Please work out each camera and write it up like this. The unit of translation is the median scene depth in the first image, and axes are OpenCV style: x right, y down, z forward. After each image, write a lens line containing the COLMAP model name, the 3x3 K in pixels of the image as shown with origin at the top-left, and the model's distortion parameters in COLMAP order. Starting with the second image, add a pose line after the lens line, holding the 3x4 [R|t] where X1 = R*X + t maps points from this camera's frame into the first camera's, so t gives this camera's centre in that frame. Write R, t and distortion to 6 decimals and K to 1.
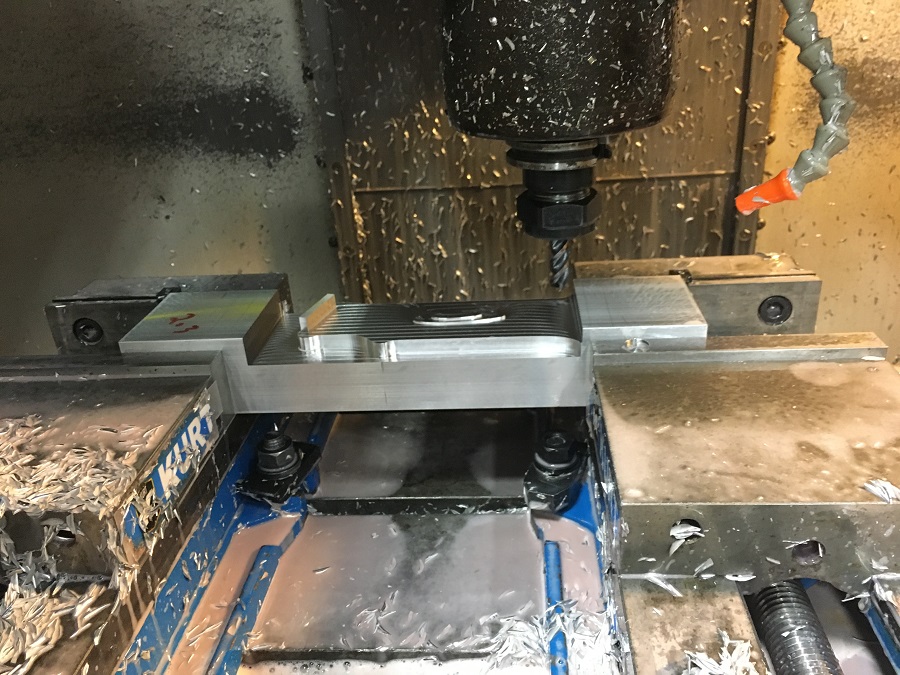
lens RADIAL K [[757.2, 0, 449.9], [0, 757.2, 336.7], [0, 0, 1]] dist [0.044536, -0.069490]
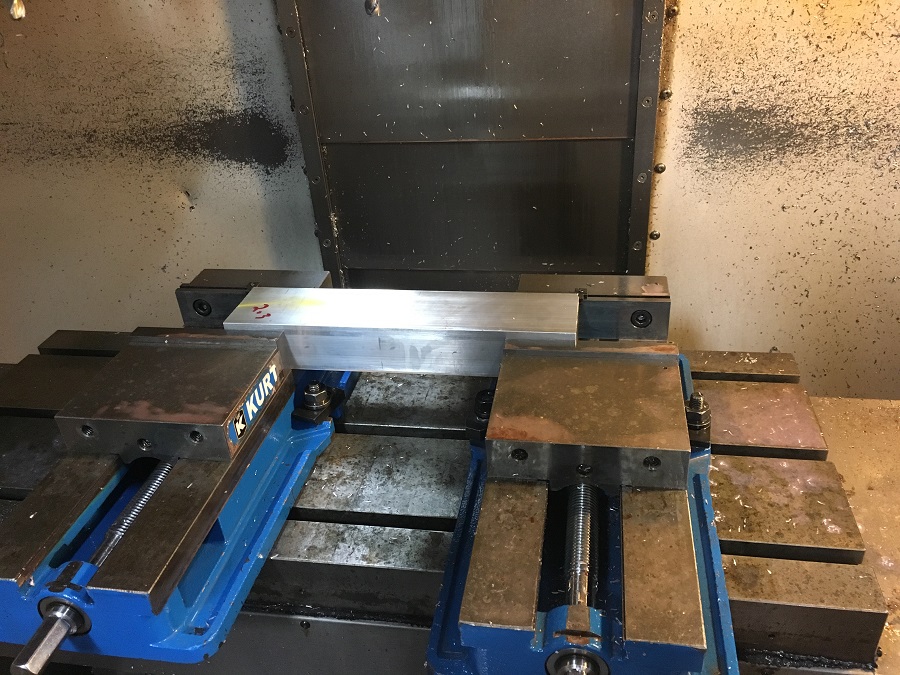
lens RADIAL K [[757.2, 0, 450.9], [0, 757.2, 337.1], [0, 0, 1]] dist [0.044536, -0.069490]
pose [[0.995057, 0.048412, -0.086709, 0.194304], [-0.039265, 0.993775, 0.104252, -0.100249], [0.091216, -0.100332, 0.990764, -0.259090]]
